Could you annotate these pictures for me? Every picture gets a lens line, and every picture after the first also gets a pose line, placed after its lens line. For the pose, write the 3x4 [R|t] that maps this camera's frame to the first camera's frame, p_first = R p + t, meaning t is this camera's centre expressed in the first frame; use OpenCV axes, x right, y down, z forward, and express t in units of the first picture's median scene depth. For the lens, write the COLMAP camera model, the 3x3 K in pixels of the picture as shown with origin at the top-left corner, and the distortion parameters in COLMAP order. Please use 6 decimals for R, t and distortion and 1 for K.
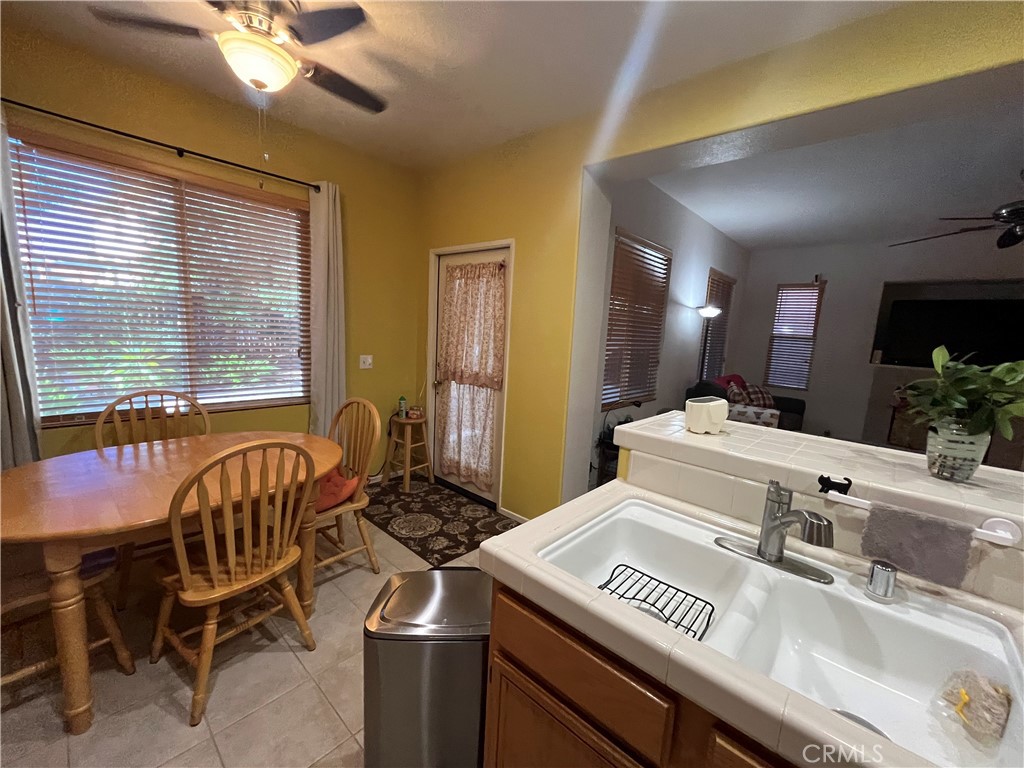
lens RADIAL K [[411.0, 0, 510.3], [0, 411.0, 386.8], [0, 0, 1]] dist [-0.002130, -0.000807]
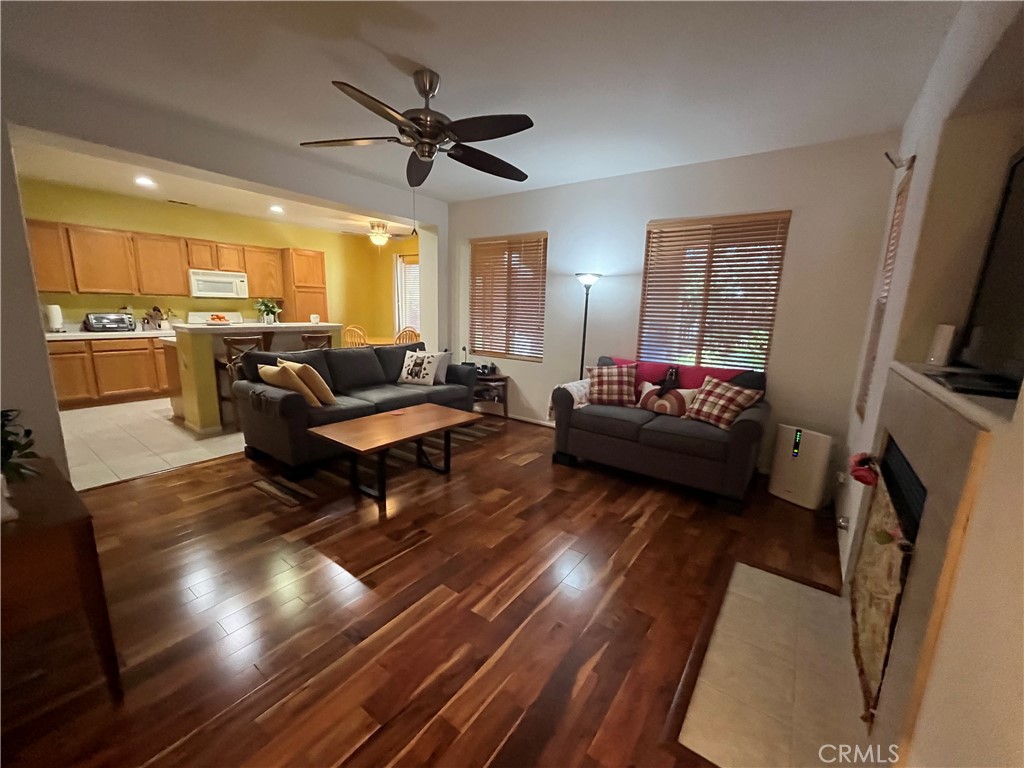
lens RADIAL K [[411.0, 0, 505.8], [0, 411.0, 385.4], [0, 0, 1]] dist [-0.002130, -0.000807]
pose [[0.102893, 0.135147, -0.985469, 2.039779], [-0.172129, 0.978200, 0.116178, -0.030019], [0.979686, 0.157674, 0.123912, 1.063476]]
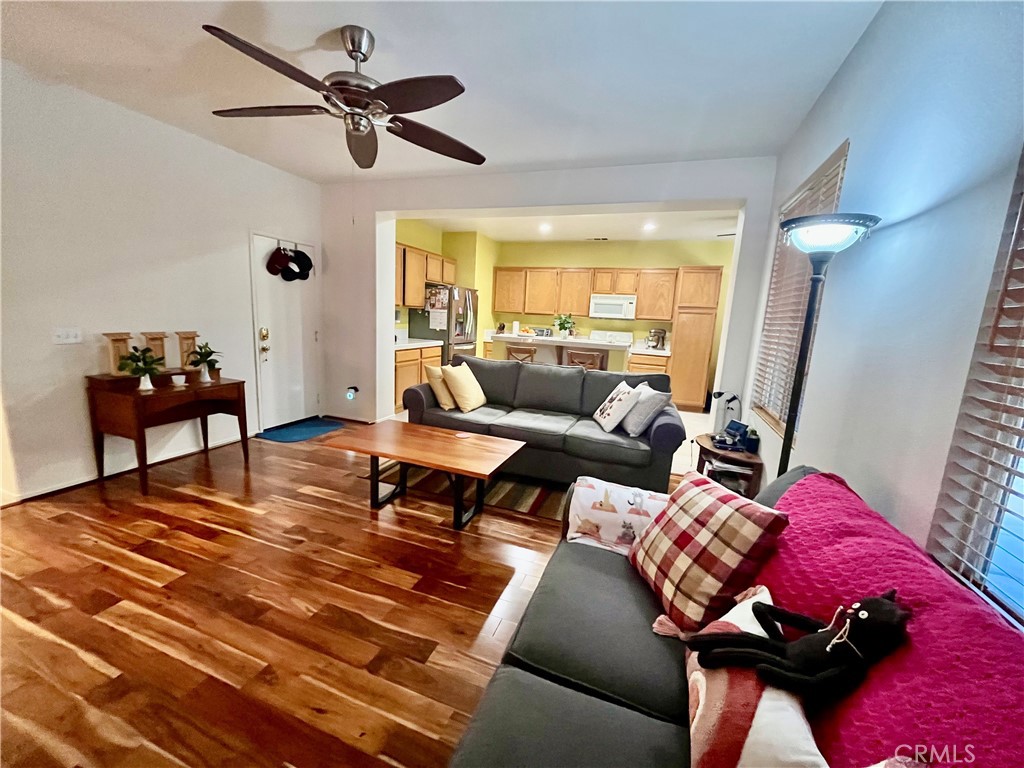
lens RADIAL K [[411.0, 0, 511.3], [0, 411.0, 389.5], [0, 0, 1]] dist [-0.002130, -0.000807]
pose [[-0.920740, -0.034804, -0.388622, 1.179916], [-0.158988, 0.943041, 0.292226, -0.180734], [0.356316, 0.330850, -0.873829, 1.780860]]
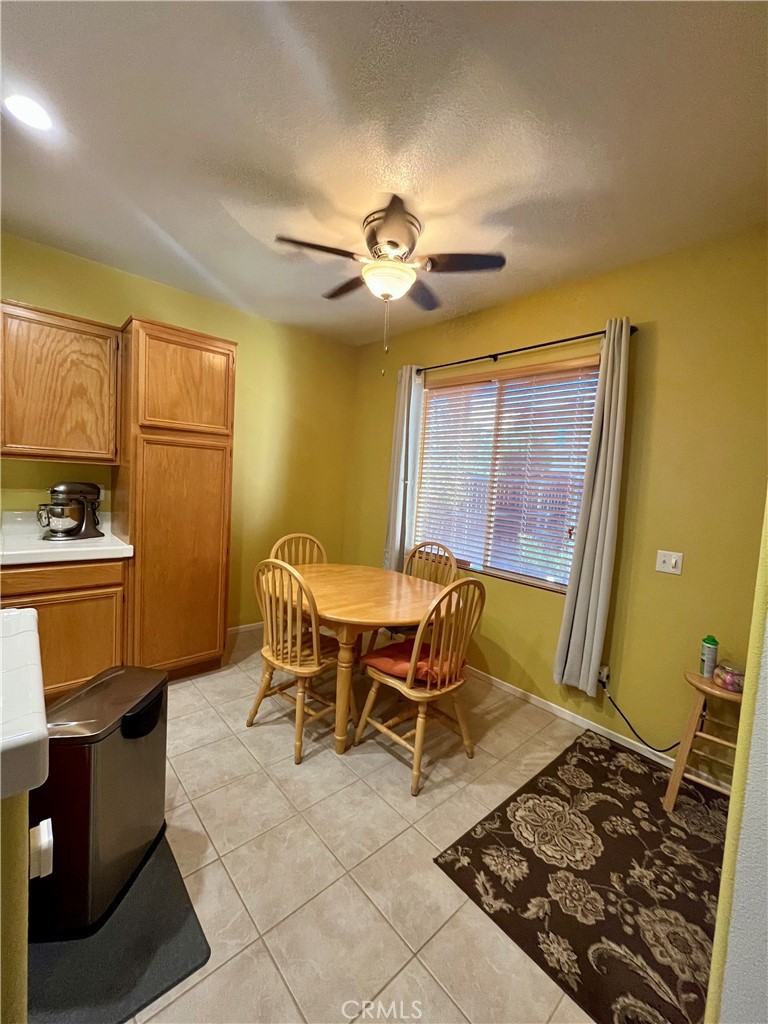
lens RADIAL K [[411.0, 0, 386.0], [0, 411.0, 512.9], [0, 0, 1]] dist [-0.002130, -0.000807]
pose [[-0.089670, 0.011306, -0.995907, 0.348491], [-0.216856, 0.975724, 0.030603, -0.065144], [0.972077, 0.218712, -0.085042, 0.681113]]
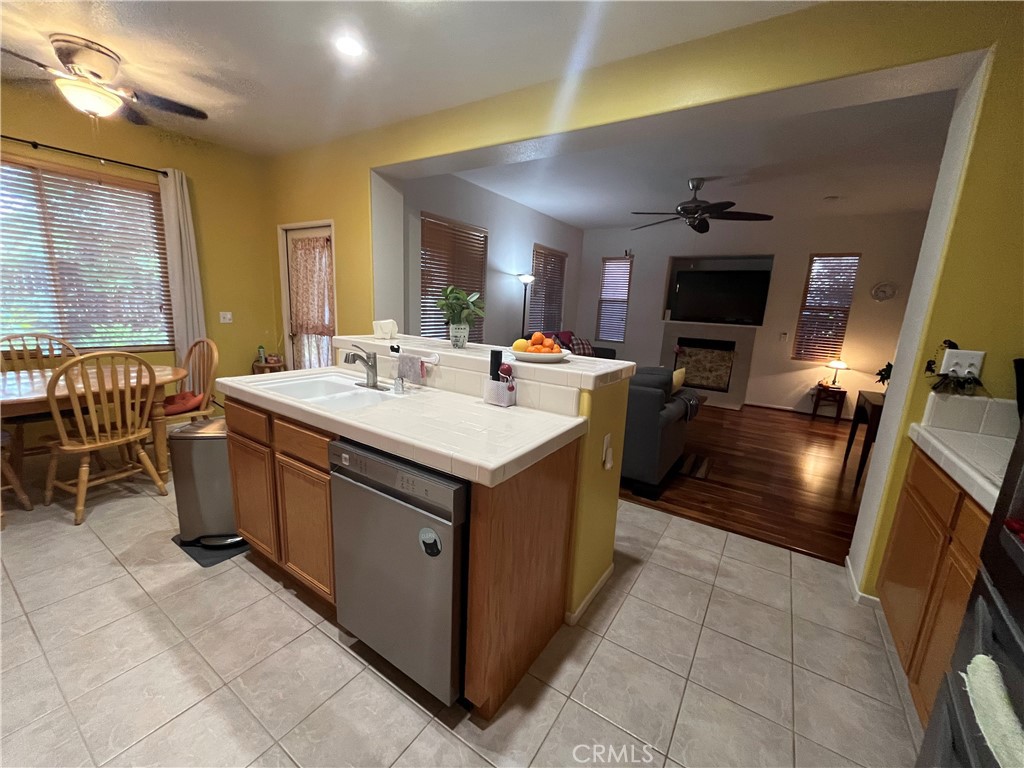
lens RADIAL K [[411.0, 0, 508.1], [0, 411.0, 386.9], [0, 0, 1]] dist [-0.002130, -0.000807]
pose [[0.988691, -0.034694, 0.145899, 0.331476], [0.025228, 0.997485, 0.066240, 0.096330], [-0.147830, -0.061811, 0.987079, -0.390271]]
